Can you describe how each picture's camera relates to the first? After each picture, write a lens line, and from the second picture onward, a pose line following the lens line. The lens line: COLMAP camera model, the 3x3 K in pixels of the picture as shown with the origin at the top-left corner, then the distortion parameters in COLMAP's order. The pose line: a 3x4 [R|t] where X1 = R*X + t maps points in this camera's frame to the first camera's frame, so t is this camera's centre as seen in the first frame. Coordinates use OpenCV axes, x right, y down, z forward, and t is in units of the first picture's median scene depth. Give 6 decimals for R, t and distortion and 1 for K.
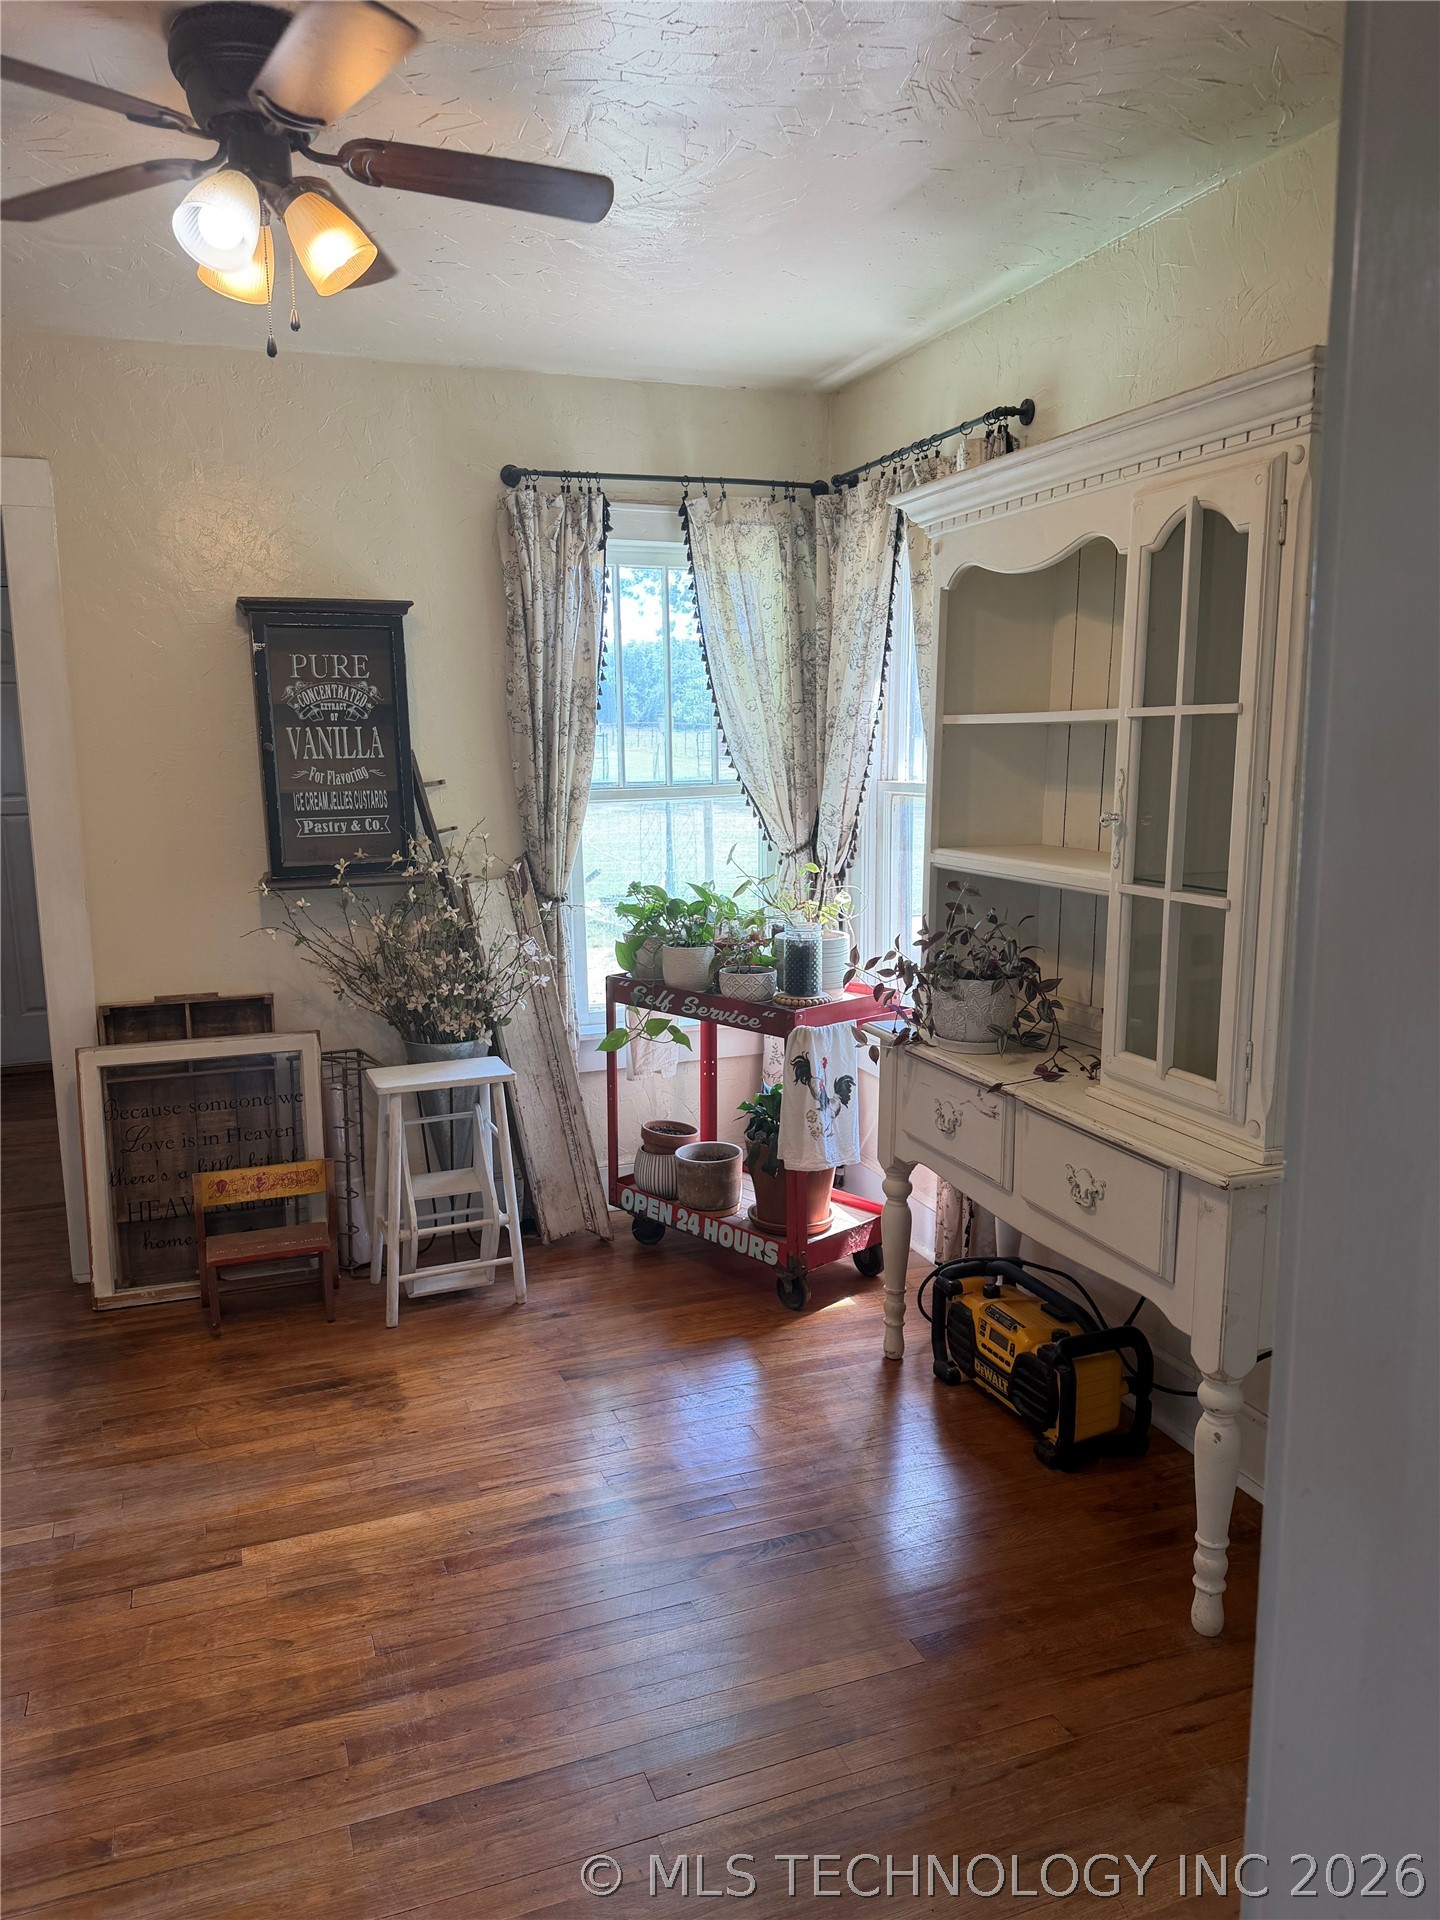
lens RADIAL K [[1346.5, 0, 721.0], [0, 1346.5, 972.5], [0, 0, 1]] dist [0.065764, -0.061264]
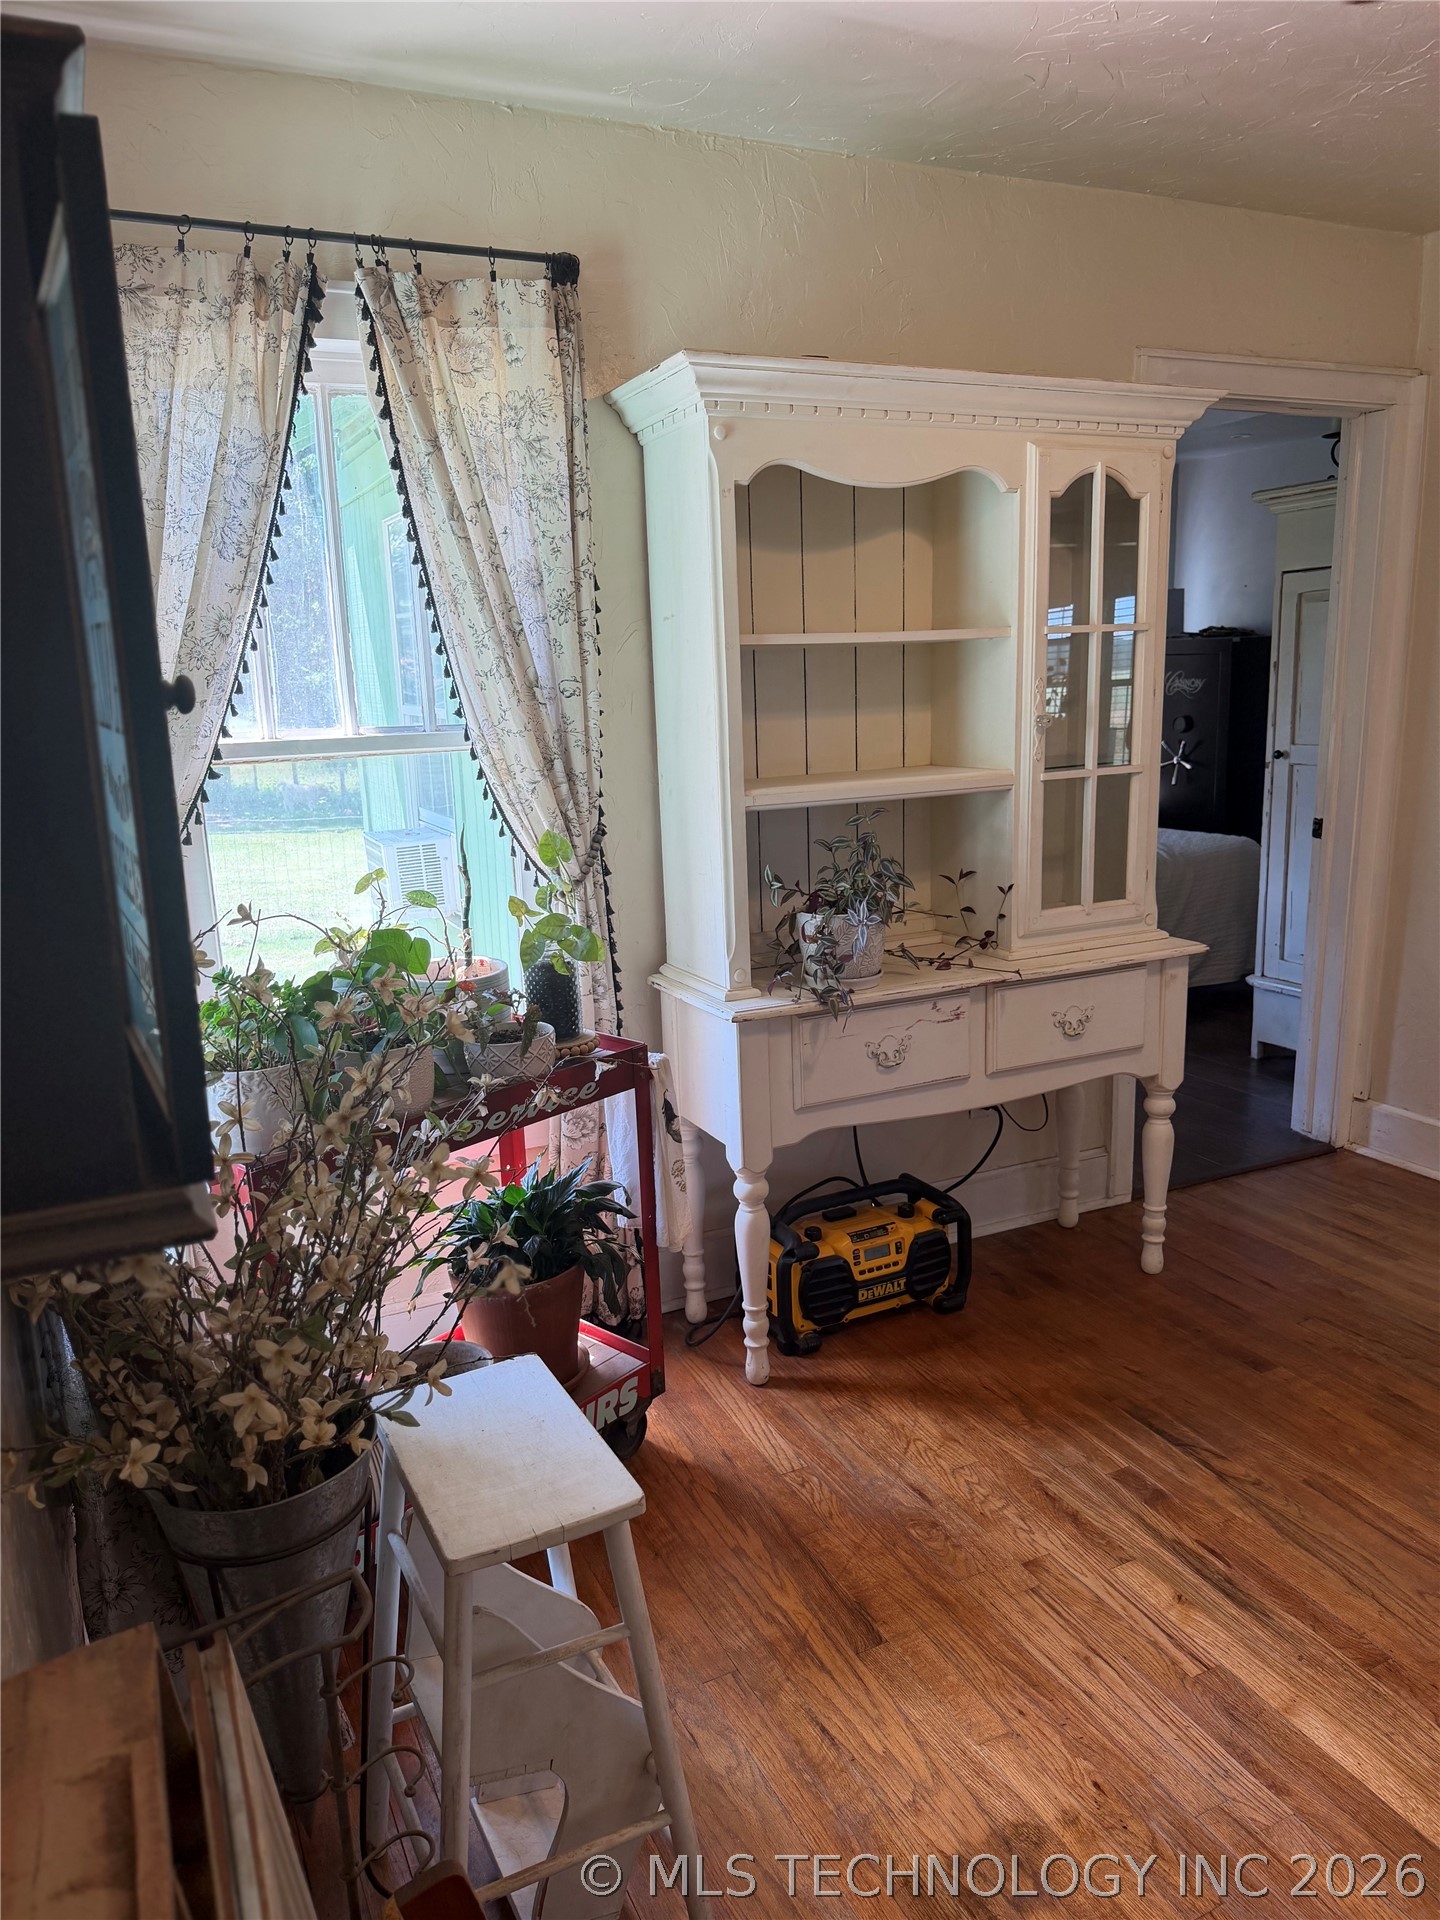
lens RADIAL K [[1346.5, 0, 721.0], [0, 1346.5, 972.5], [0, 0, 1]] dist [0.065764, -0.061264]
pose [[-0.081558, -0.211098, 0.974056, -0.729332], [0.197390, 0.954532, 0.223394, -0.180921], [-0.976927, 0.210489, -0.036181, 1.101326]]
